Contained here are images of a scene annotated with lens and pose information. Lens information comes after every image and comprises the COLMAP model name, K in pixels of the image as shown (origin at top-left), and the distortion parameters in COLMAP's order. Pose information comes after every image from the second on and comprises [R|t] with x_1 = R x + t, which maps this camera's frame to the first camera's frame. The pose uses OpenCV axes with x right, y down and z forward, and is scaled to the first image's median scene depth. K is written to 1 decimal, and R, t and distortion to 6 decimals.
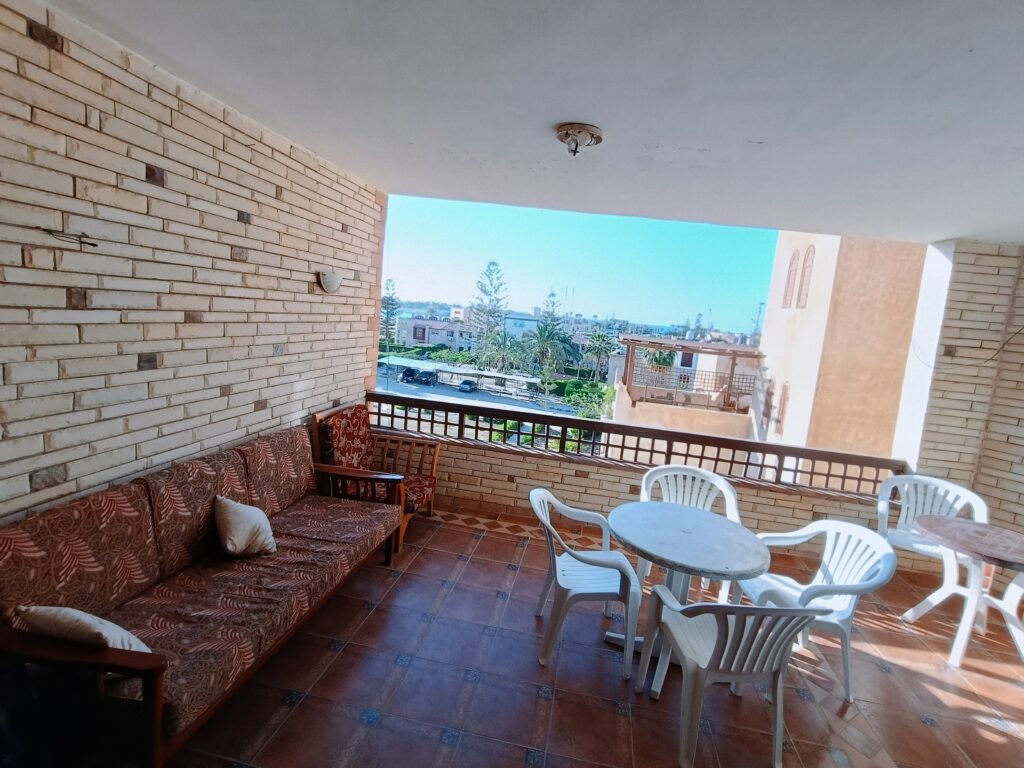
lens RADIAL K [[491.2, 0, 527.7], [0, 491.2, 370.3], [0, 0, 1]] dist [-0.001127, 0.011554]
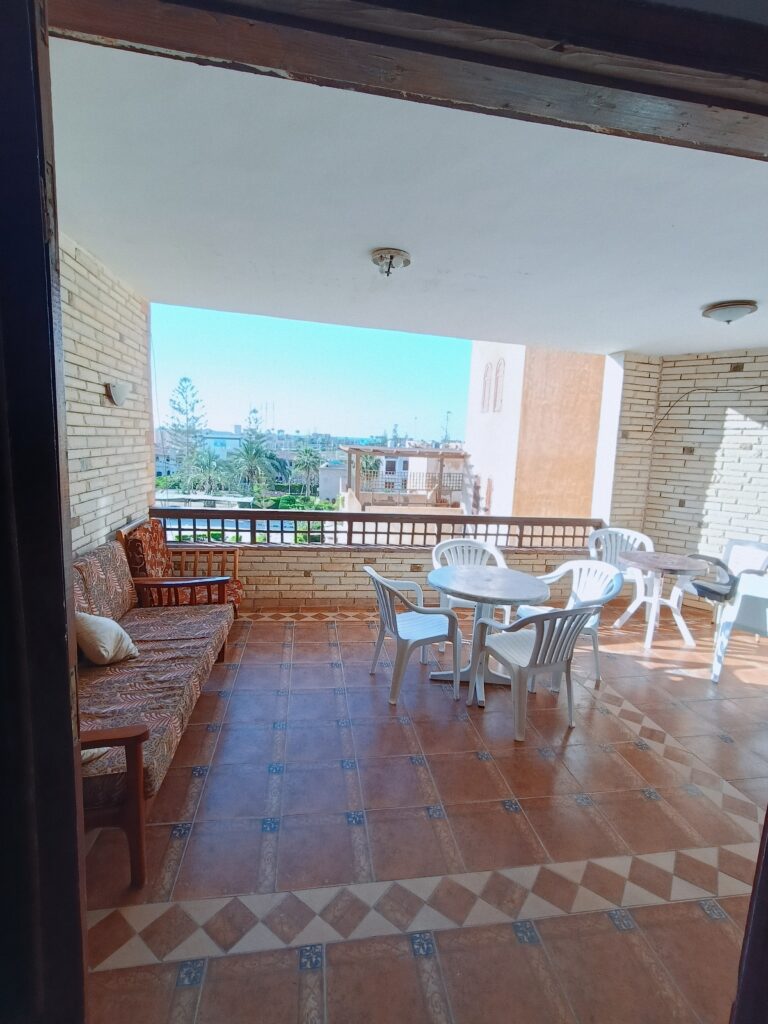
lens RADIAL K [[491.2, 0, 378.5], [0, 491.2, 511.8], [0, 0, 1]] dist [-0.001127, 0.011554]
pose [[0.947314, -0.097775, 0.305017, -0.214648], [0.082476, 0.994620, 0.062680, 0.030494], [-0.309504, -0.034222, 0.950282, -0.083315]]
